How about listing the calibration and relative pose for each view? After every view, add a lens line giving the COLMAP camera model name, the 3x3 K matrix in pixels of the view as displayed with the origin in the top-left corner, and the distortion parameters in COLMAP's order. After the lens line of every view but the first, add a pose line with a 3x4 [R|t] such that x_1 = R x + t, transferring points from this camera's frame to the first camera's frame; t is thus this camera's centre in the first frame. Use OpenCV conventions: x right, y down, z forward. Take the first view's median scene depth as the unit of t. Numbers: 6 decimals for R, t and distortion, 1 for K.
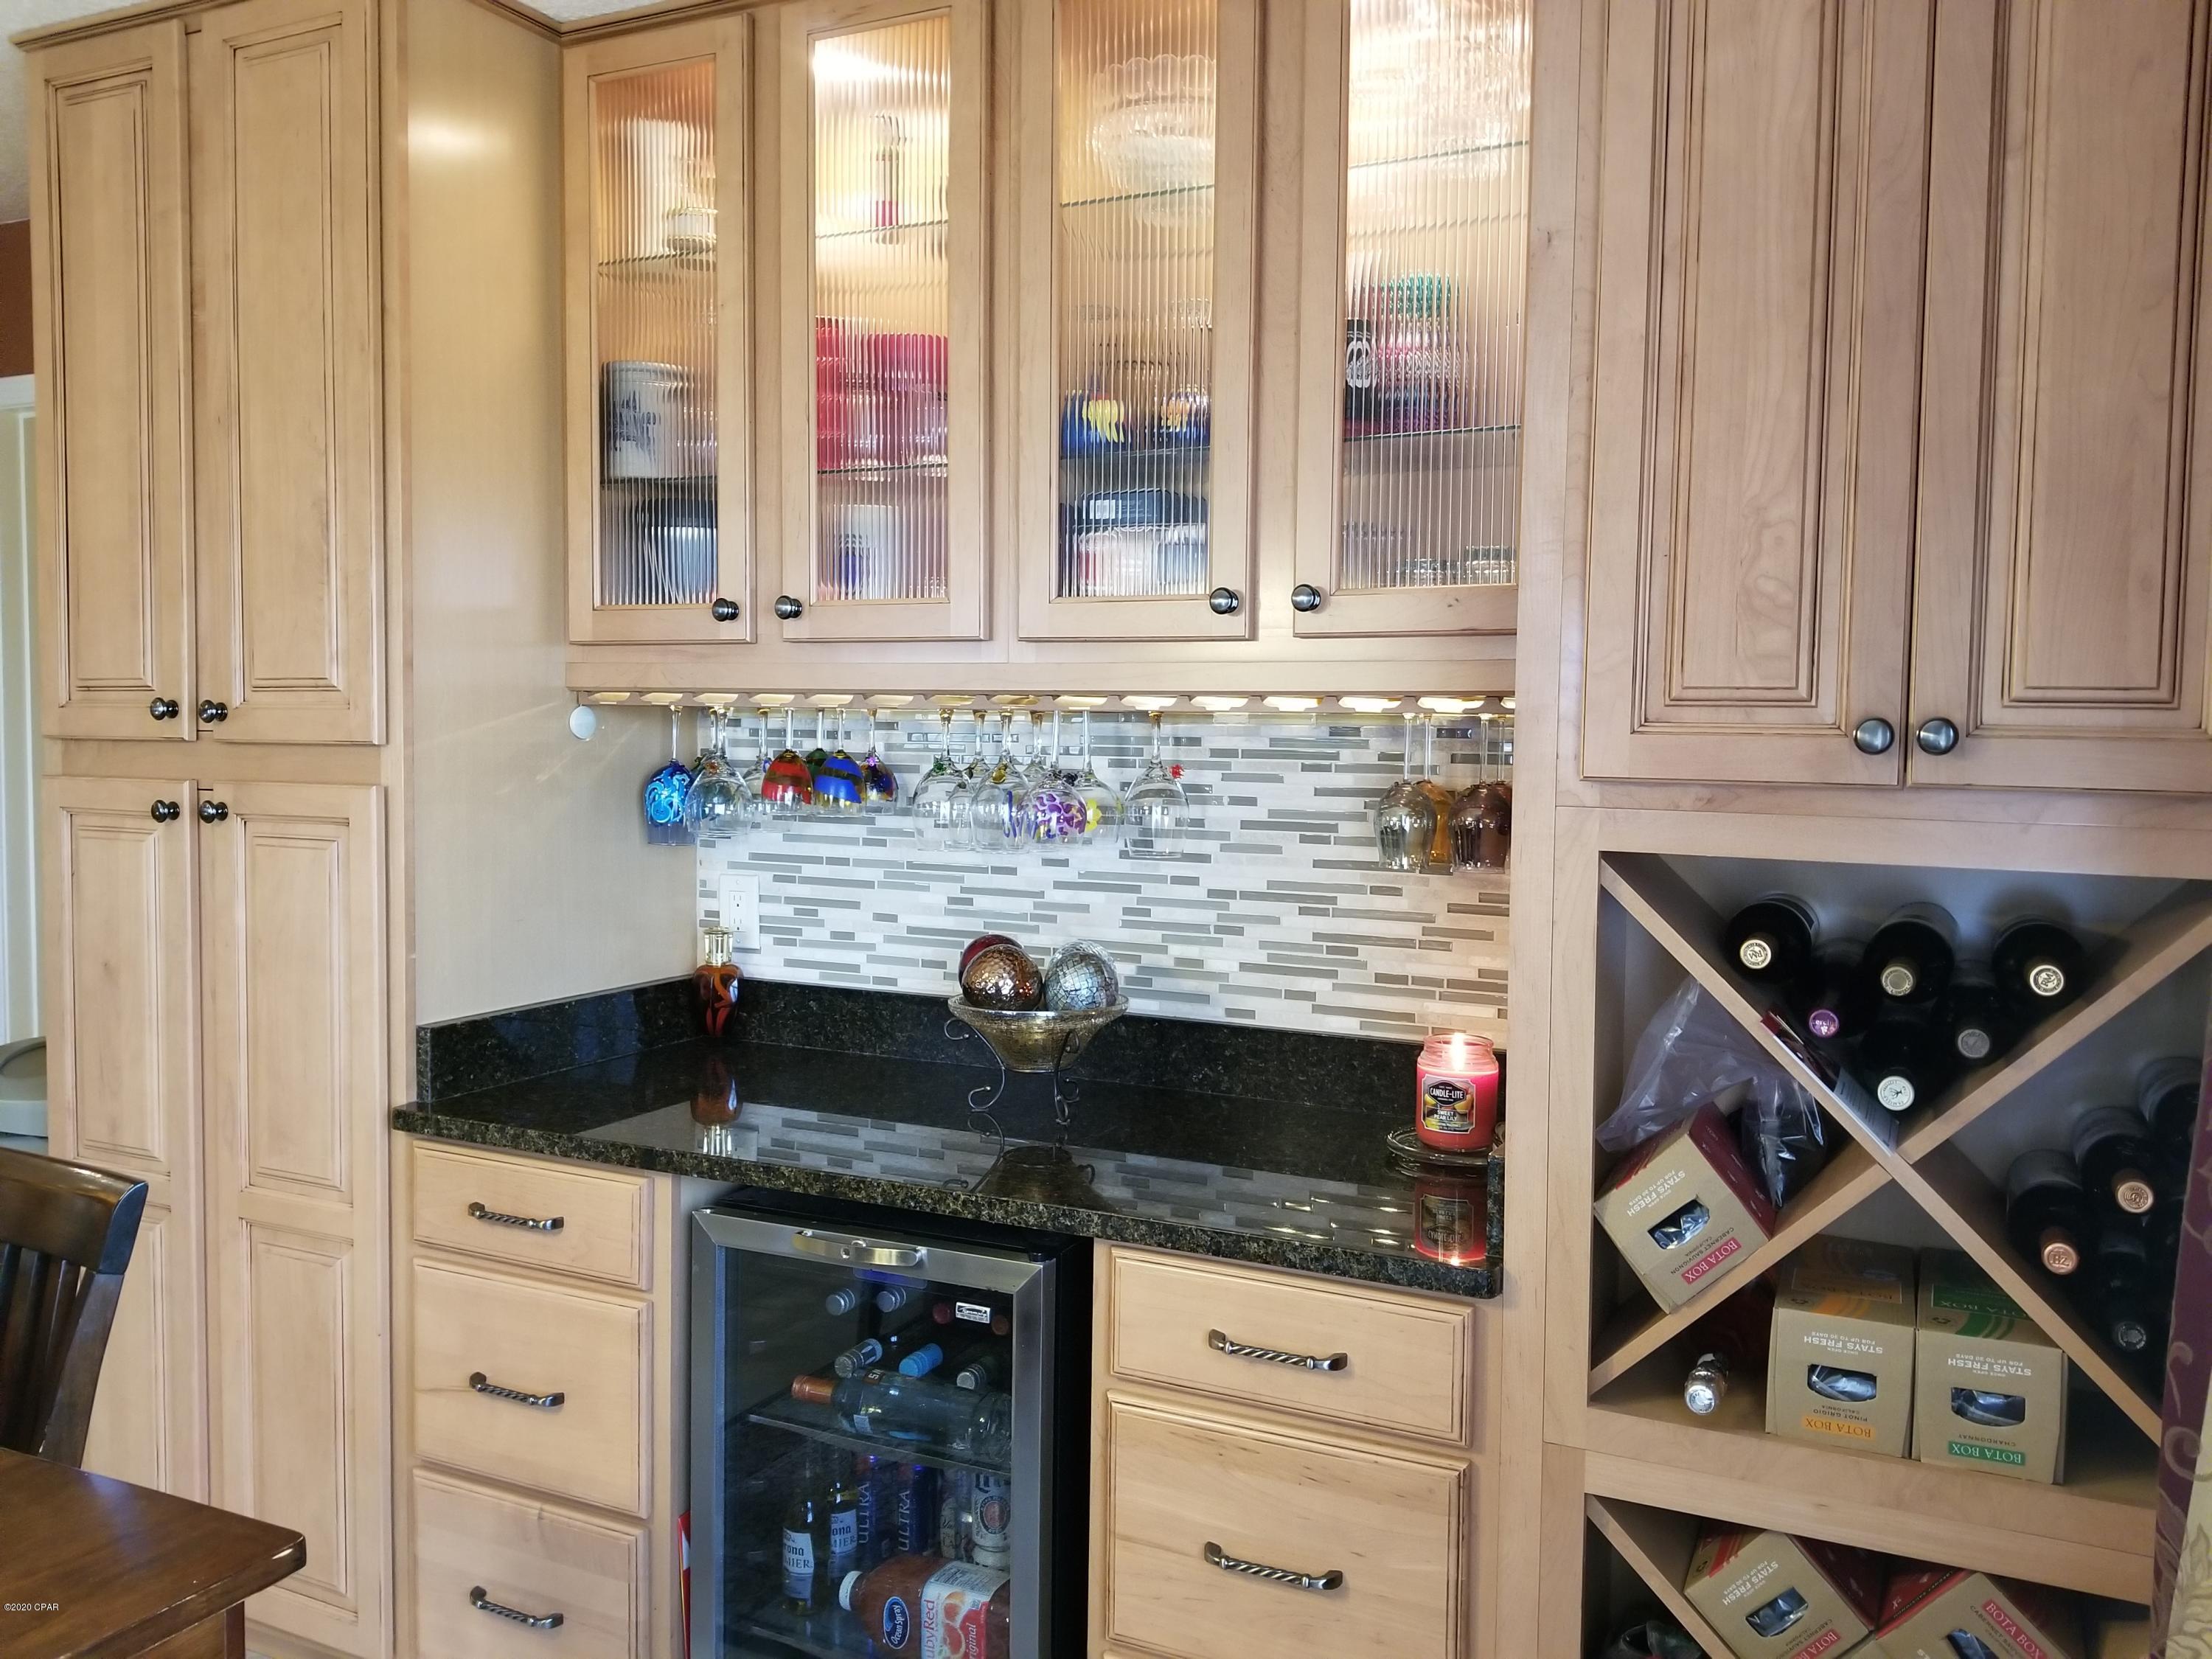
lens RADIAL K [[1746.6, 0, 1101.2], [0, 1746.6, 827.6], [0, 0, 1]] dist [0.070034, -0.115770]
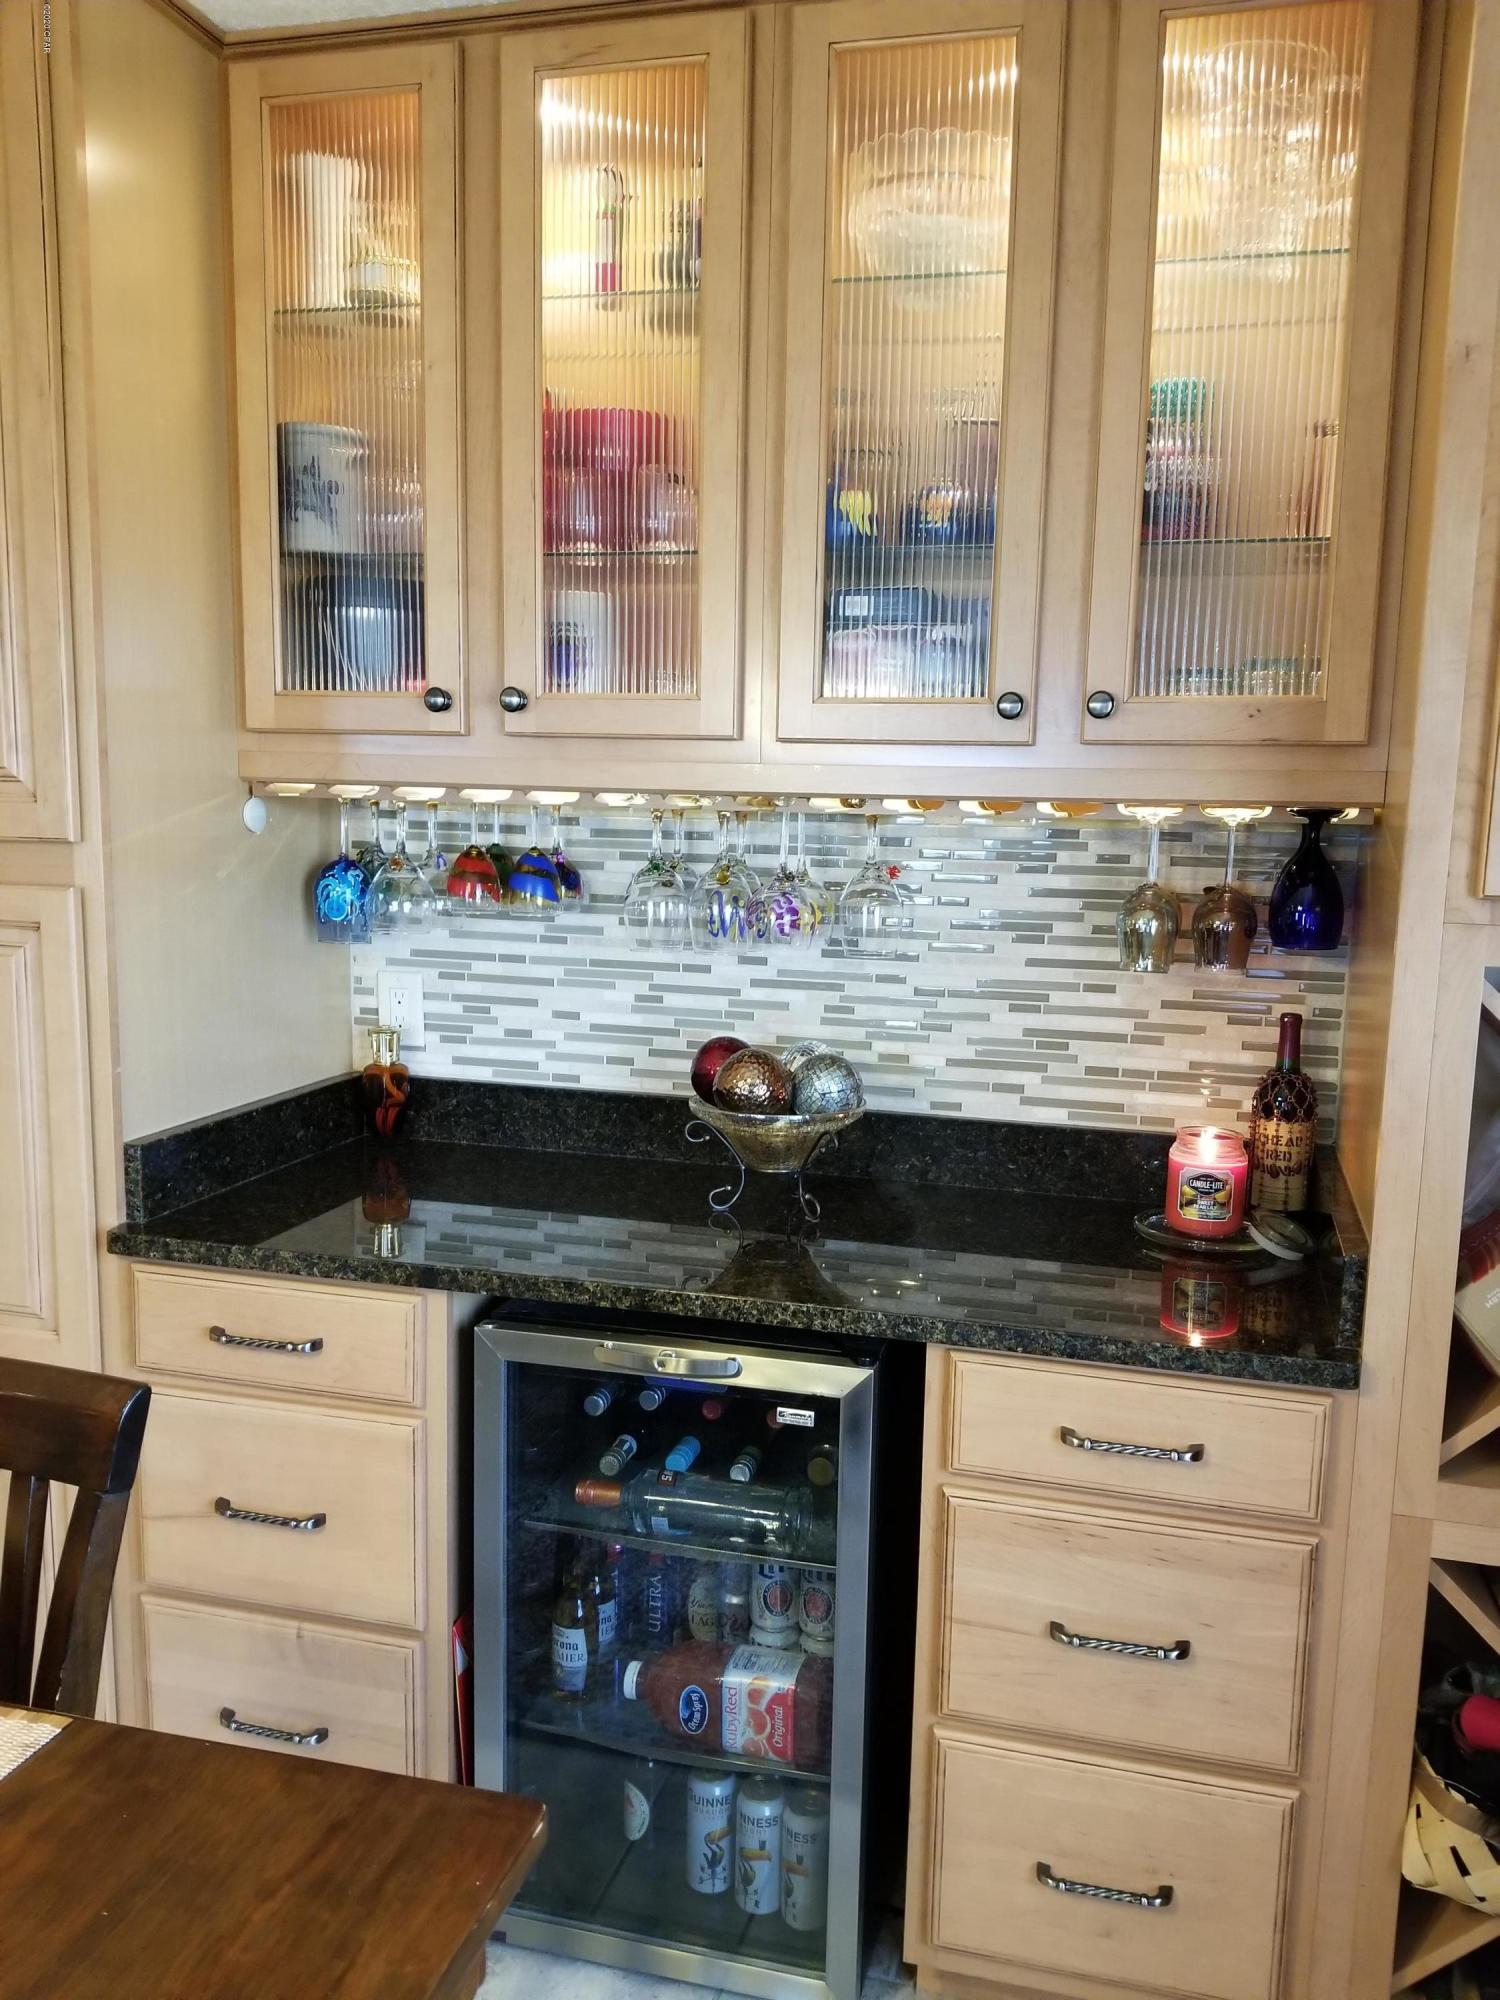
lens RADIAL K [[1579.2, 0, 746.3], [0, 1579.2, 1051.4], [0, 0, 1]] dist [0.070034, -0.115770]
pose [[0.980900, -0.020307, 0.193451, -0.233566], [0.000439, 0.994764, 0.102196, -0.023714], [-0.194513, -0.100159, 0.975773, 0.113476]]
